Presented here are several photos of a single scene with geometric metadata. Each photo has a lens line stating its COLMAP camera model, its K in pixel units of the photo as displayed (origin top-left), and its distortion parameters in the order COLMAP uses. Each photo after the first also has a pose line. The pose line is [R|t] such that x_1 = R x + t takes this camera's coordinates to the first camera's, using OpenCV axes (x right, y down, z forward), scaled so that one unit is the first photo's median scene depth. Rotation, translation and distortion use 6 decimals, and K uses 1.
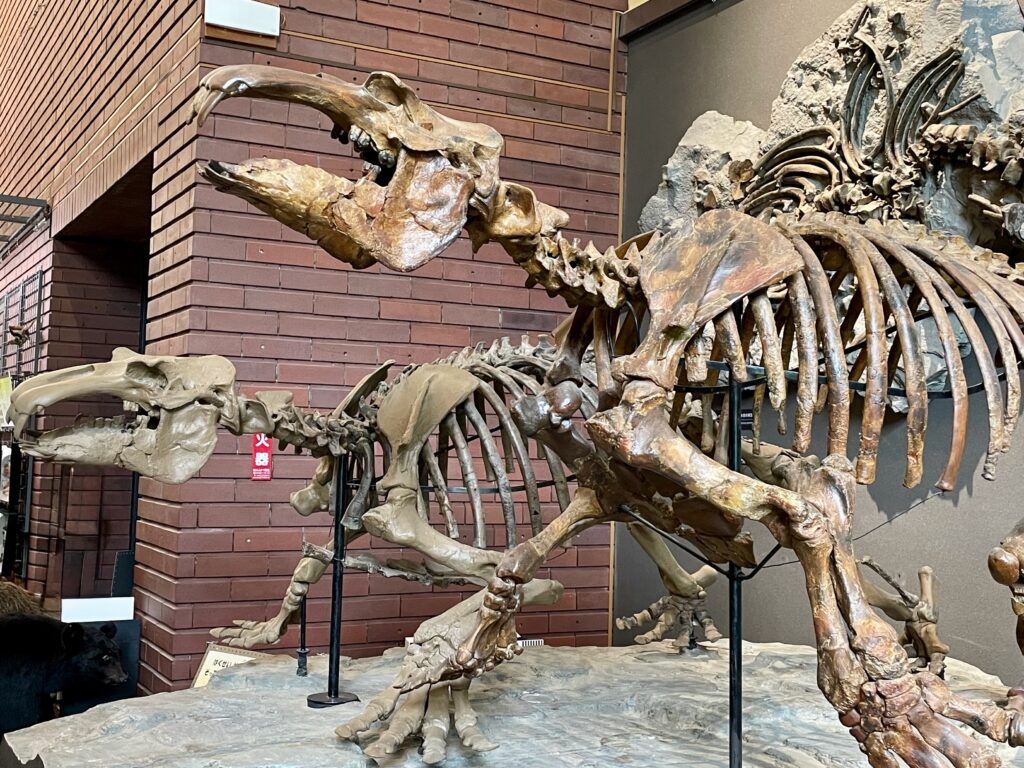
lens RADIAL K [[1248.8, 0, 501.1], [0, 1248.8, 364.9], [0, 0, 1]] dist [0.061971, 0.000000]
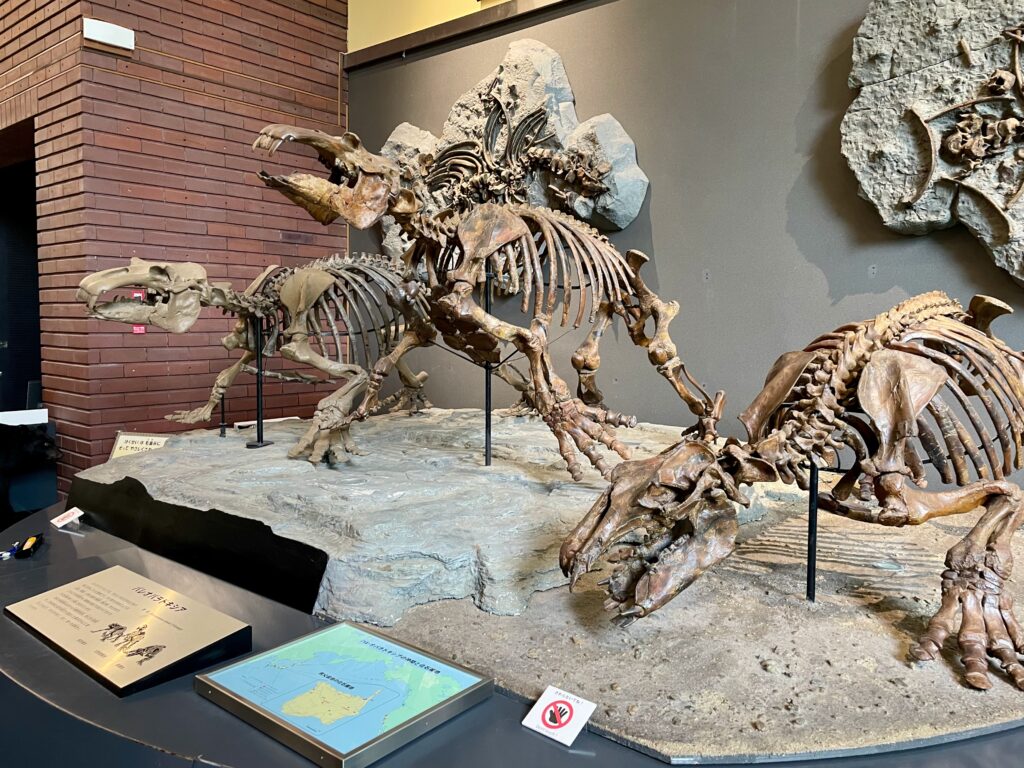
lens RADIAL K [[771.0, 0, 515.2], [0, 771.0, 386.2], [0, 0, 1]] dist [0.041413, -0.056608]
pose [[0.924212, -0.047373, 0.378930, -0.190778], [-0.014554, 0.987186, 0.158911, -0.013471], [-0.381602, -0.152382, 0.911680, -0.190944]]
